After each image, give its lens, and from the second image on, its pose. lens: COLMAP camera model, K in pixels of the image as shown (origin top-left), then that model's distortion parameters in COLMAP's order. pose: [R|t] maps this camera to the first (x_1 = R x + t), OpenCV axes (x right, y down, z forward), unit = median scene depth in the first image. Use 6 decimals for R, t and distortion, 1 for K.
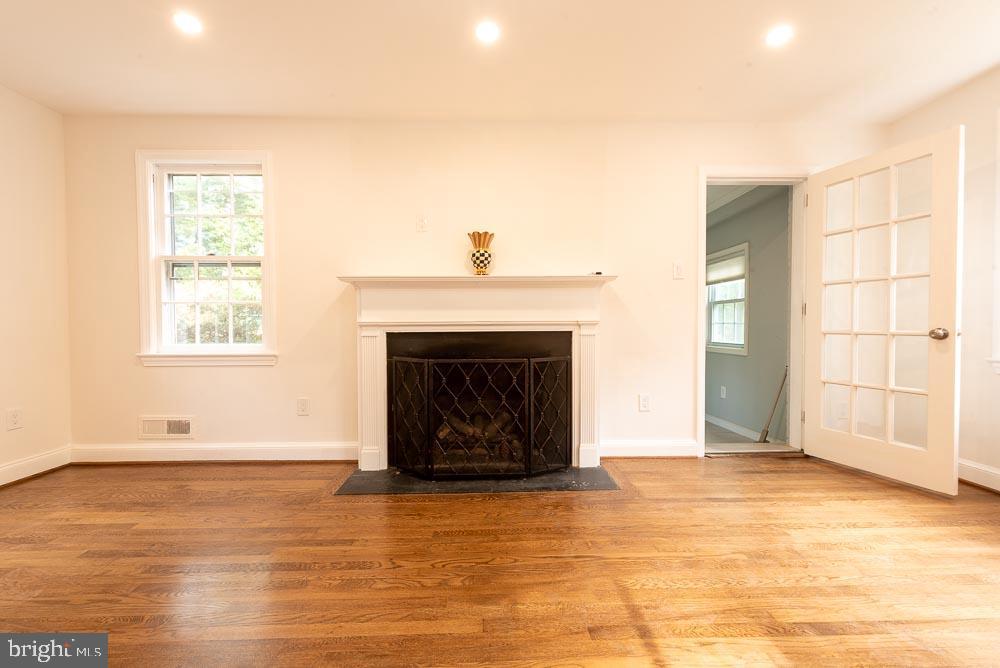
lens RADIAL K [[390.2, 0, 493.3], [0, 390.2, 331.8], [0, 0, 1]] dist [0.002853, -0.000610]
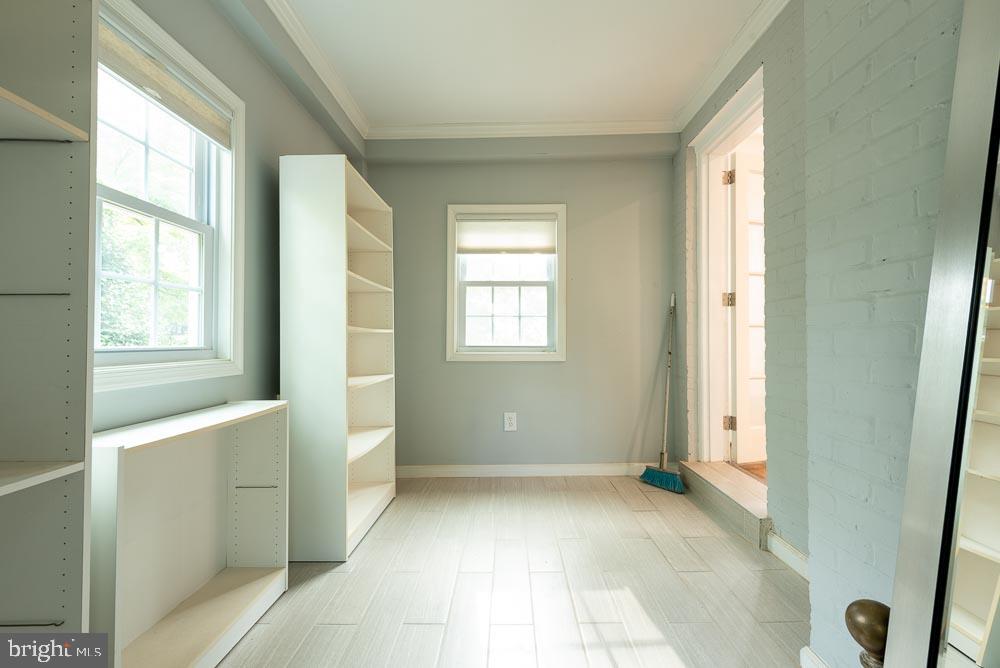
lens RADIAL K [[390.2, 0, 501.3], [0, 390.2, 328.9], [0, 0, 1]] dist [0.002853, -0.000610]
pose [[0.021237, 0.007570, 0.999746, -0.068585], [0.019326, 0.999781, -0.007981, 0.004879], [-0.999588, 0.019491, 0.021086, 1.028239]]
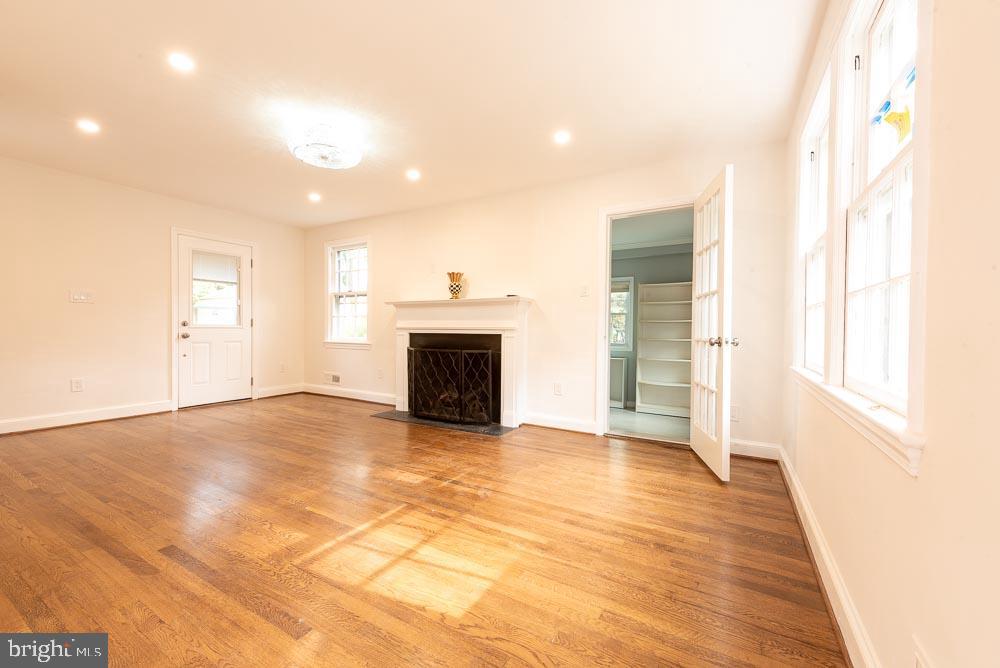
lens RADIAL K [[390.2, 0, 501.7], [0, 390.2, 332.9], [0, 0, 1]] dist [0.002853, -0.000610]
pose [[0.858500, 0.019057, -0.512460, 0.970584], [-0.025395, 0.999663, -0.005369, 0.000269], [0.512185, 0.017623, 0.858694, -0.286151]]
